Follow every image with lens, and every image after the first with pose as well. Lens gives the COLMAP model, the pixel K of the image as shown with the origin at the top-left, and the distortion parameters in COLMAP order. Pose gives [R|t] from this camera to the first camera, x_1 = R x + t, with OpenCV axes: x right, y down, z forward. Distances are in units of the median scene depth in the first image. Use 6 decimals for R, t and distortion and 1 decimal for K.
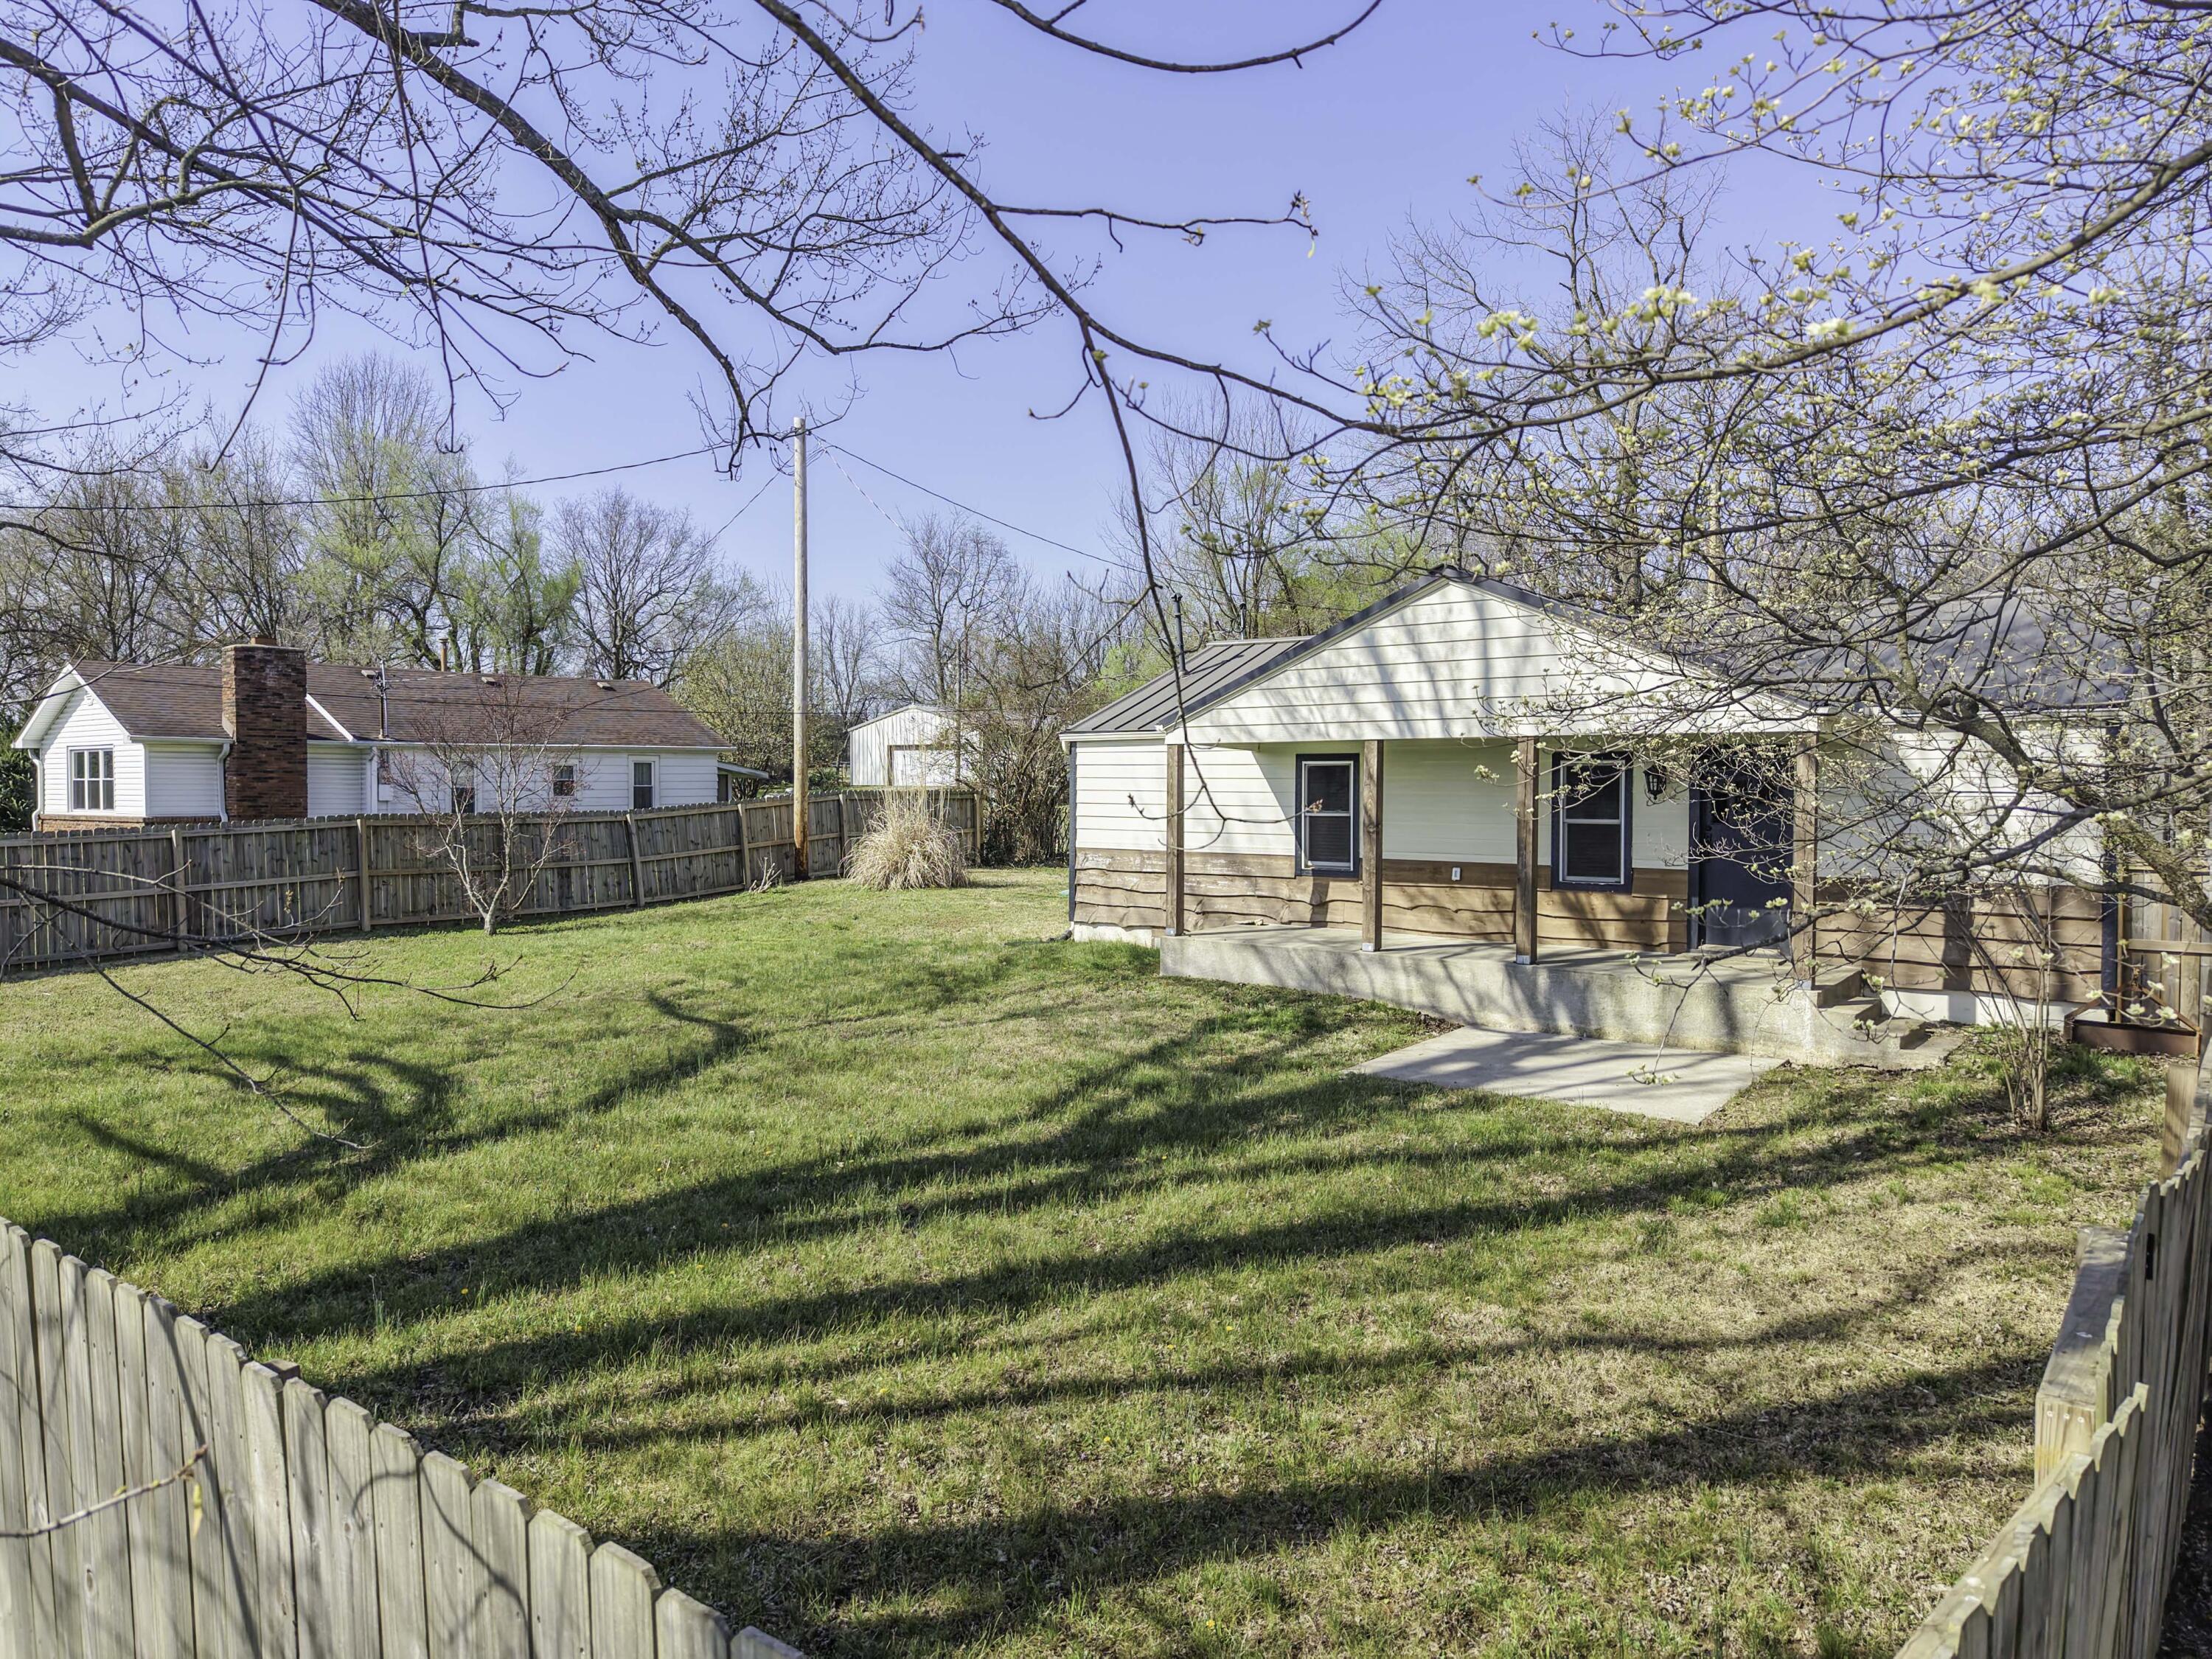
lens RADIAL K [[1473.6, 0, 1106.0], [0, 1473.6, 829.5], [0, 0, 1]] dist [0.015448, -0.001679]
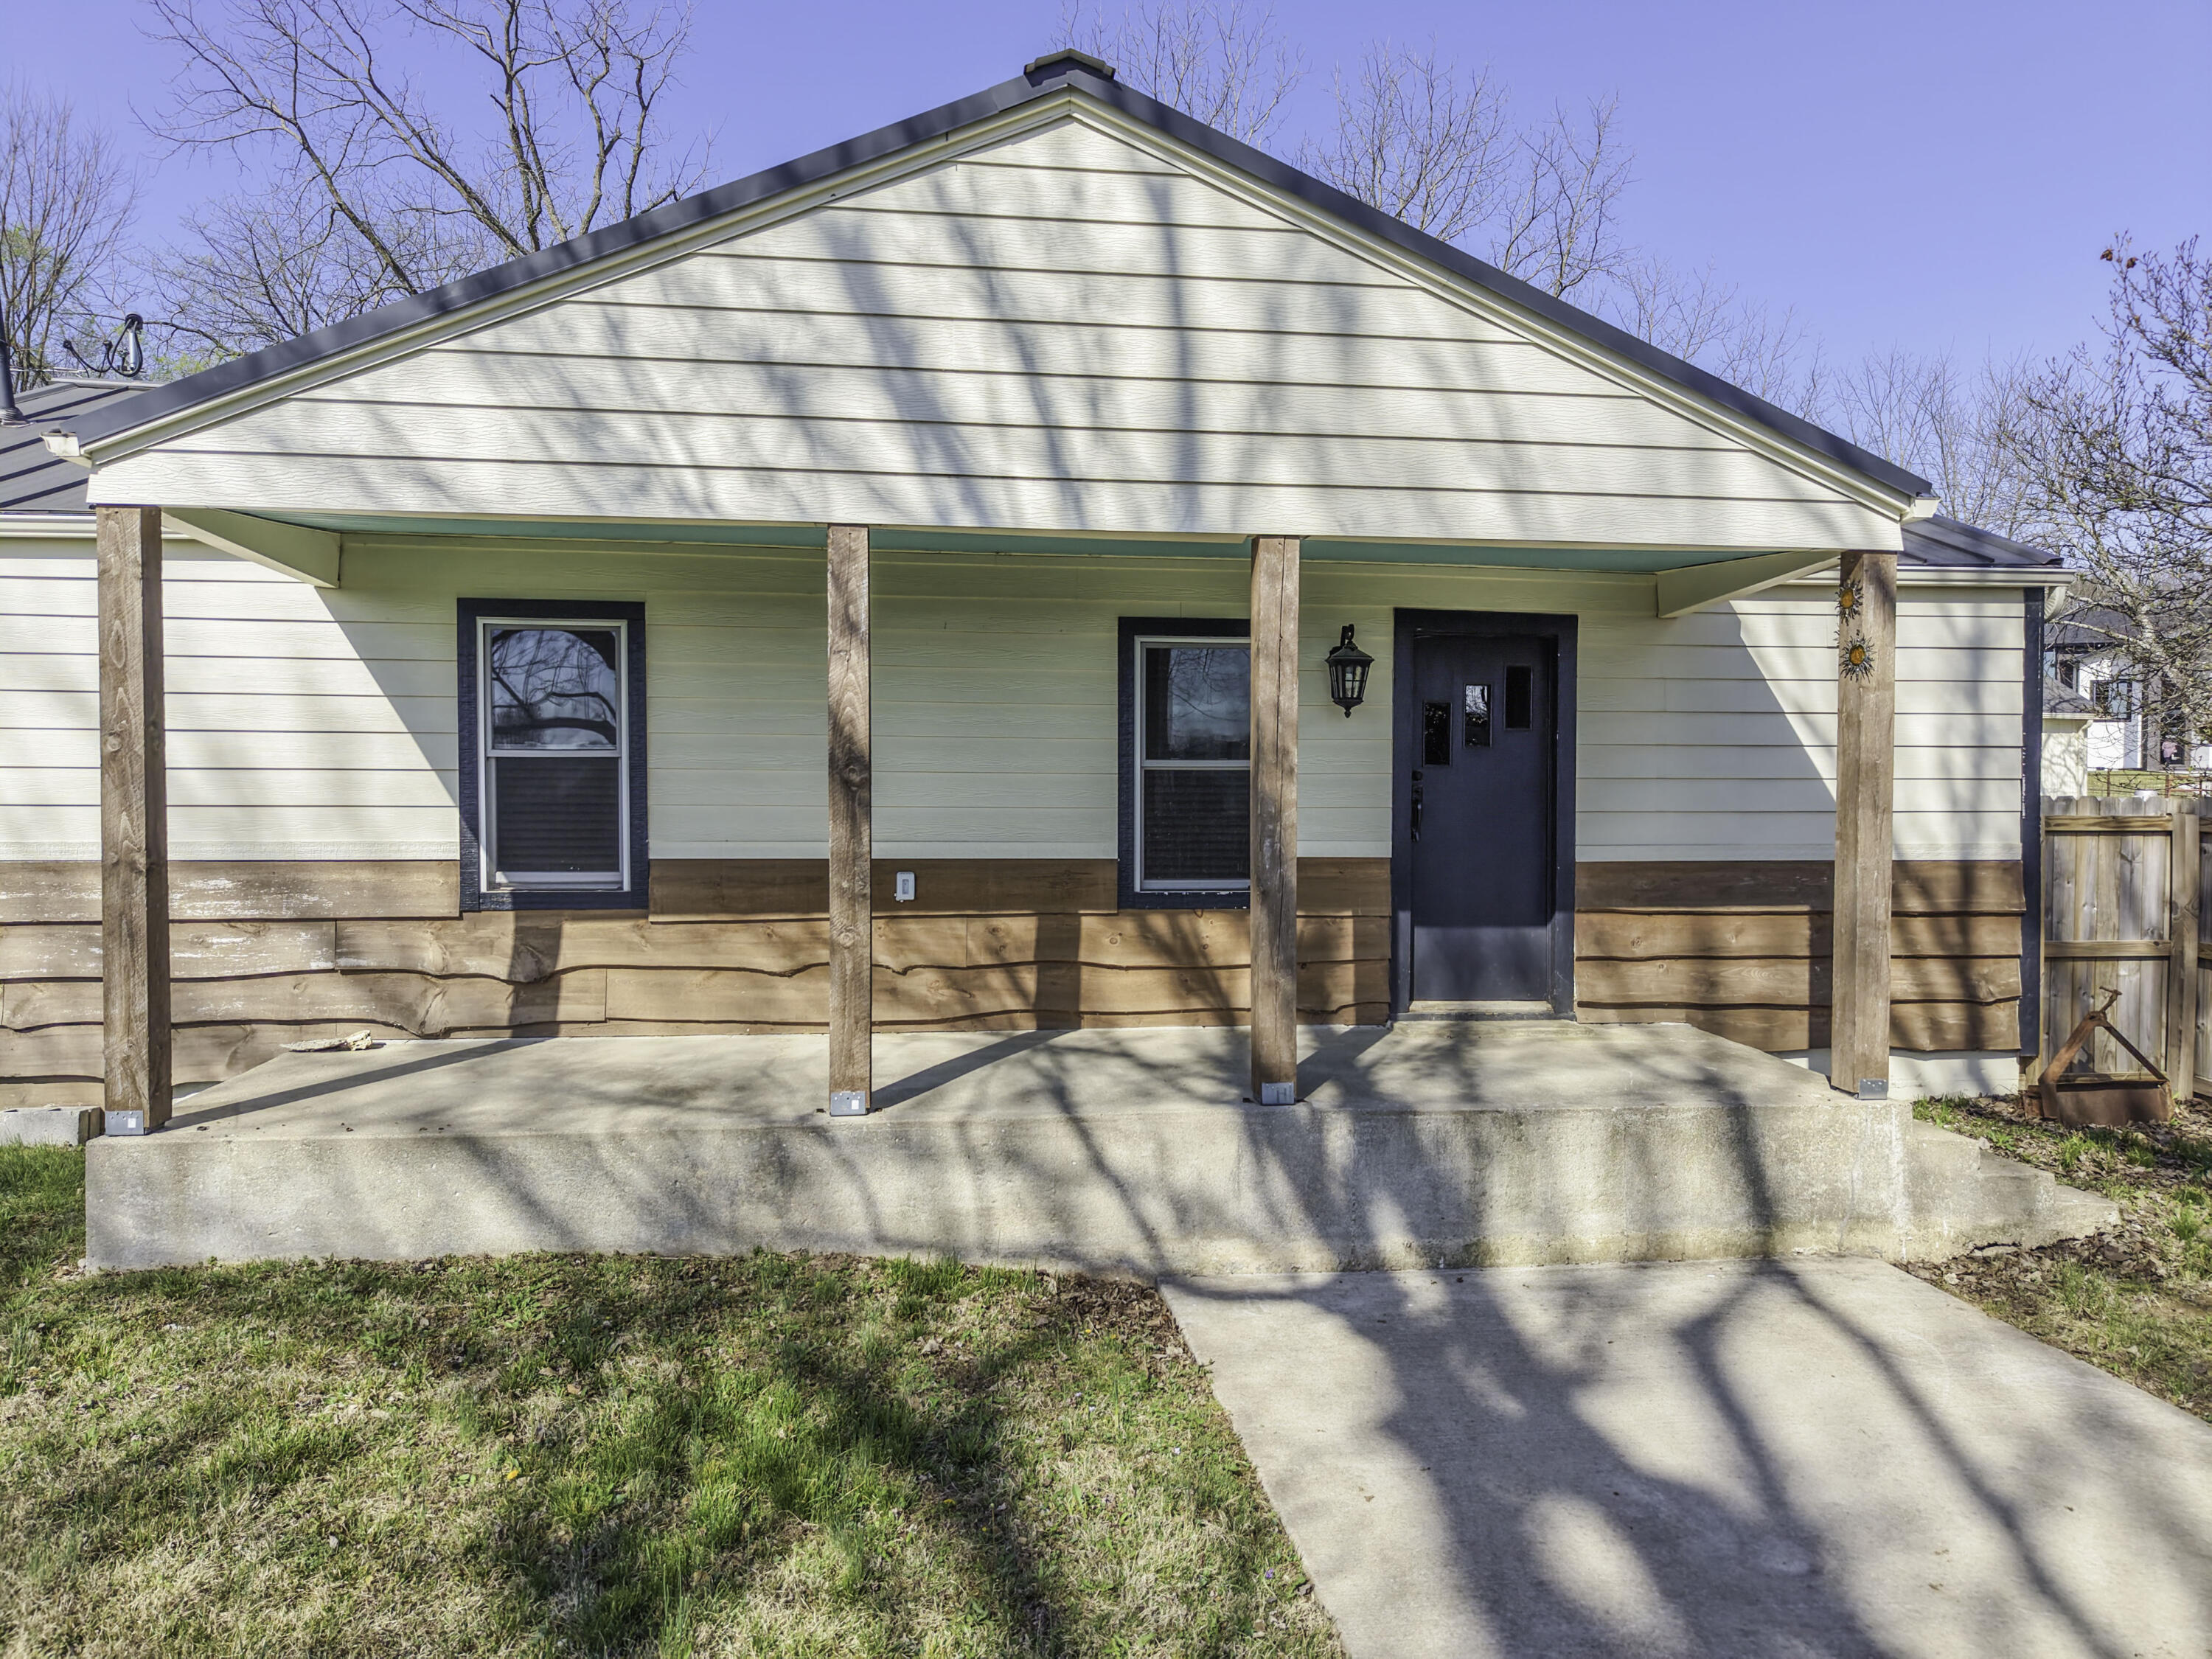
lens RADIAL K [[1473.6, 0, 1106.0], [0, 1473.6, 829.5], [0, 0, 1]] dist [0.015448, -0.001679]
pose [[0.711179, -0.020902, 0.702700, -0.028475], [0.018789, 0.999766, 0.010723, 0.010138], [-0.702760, 0.005577, 0.711405, 0.697162]]
